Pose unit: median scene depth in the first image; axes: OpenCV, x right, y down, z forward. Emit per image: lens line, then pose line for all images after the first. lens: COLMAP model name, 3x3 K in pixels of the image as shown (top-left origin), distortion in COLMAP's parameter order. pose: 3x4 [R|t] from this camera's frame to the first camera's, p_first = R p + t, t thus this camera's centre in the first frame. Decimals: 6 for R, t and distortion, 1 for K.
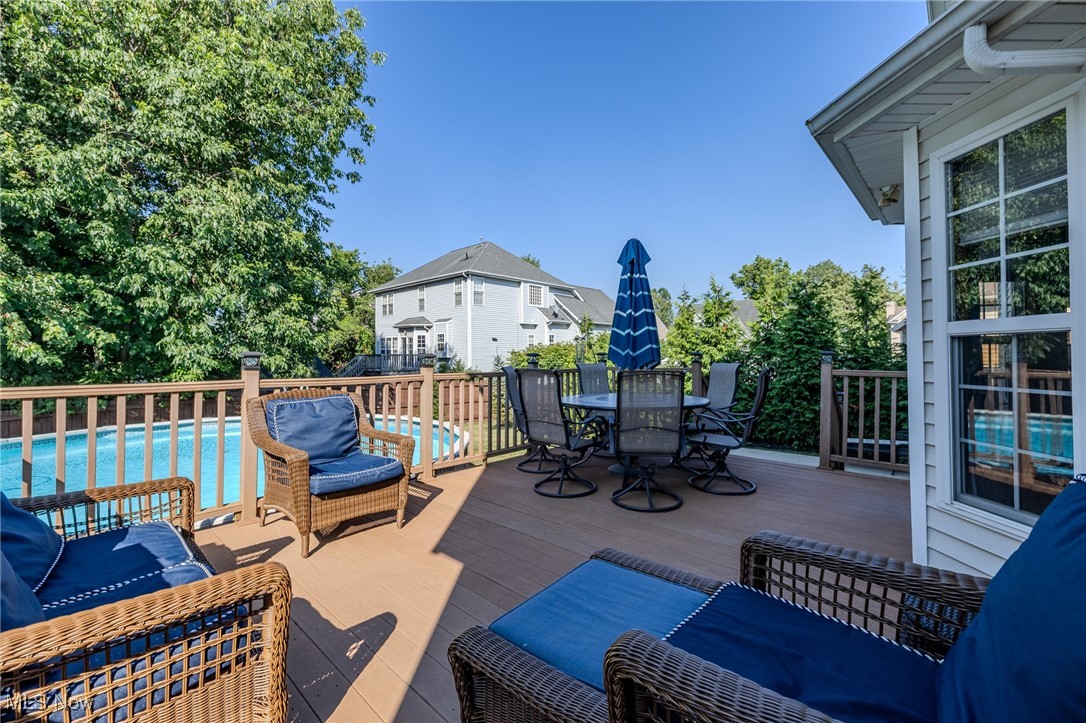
lens RADIAL K [[451.7, 0, 541.7], [0, 451.7, 358.9], [0, 0, 1]] dist [-0.001118, -0.000048]
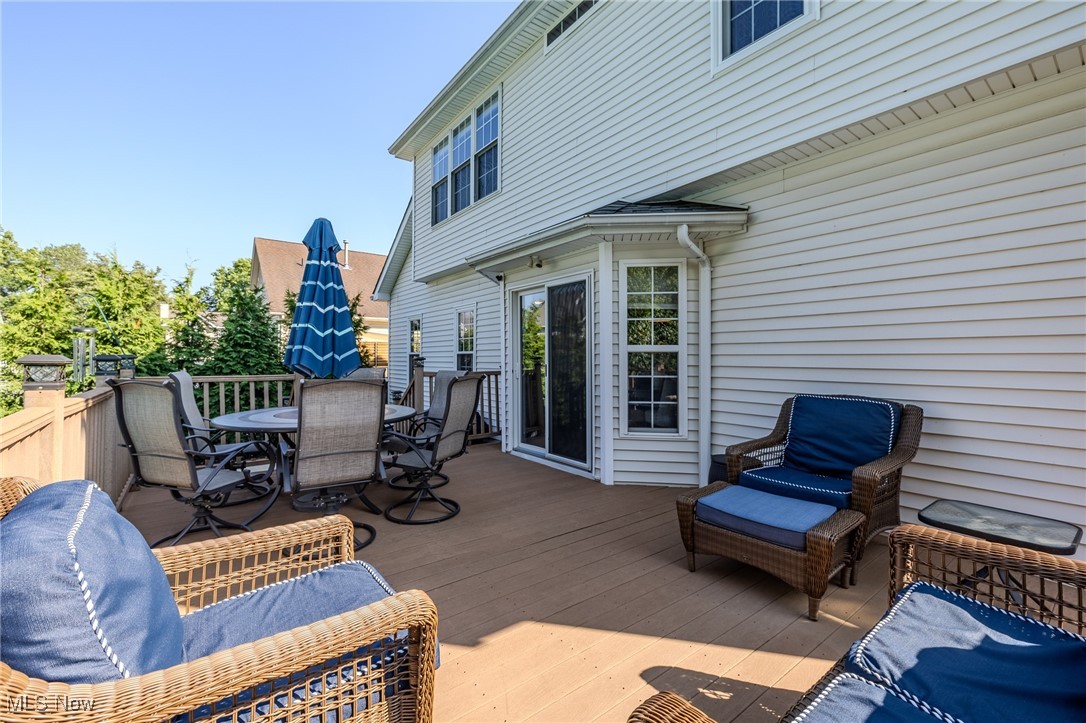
lens RADIAL K [[451.7, 0, 540.3], [0, 451.7, 357.0], [0, 0, 1]] dist [-0.001118, -0.000048]
pose [[0.175612, 0.008399, 0.984424, -0.537053], [0.005698, 0.999938, -0.009548, -0.004405], [-0.984443, 0.007286, 0.175554, 0.468755]]
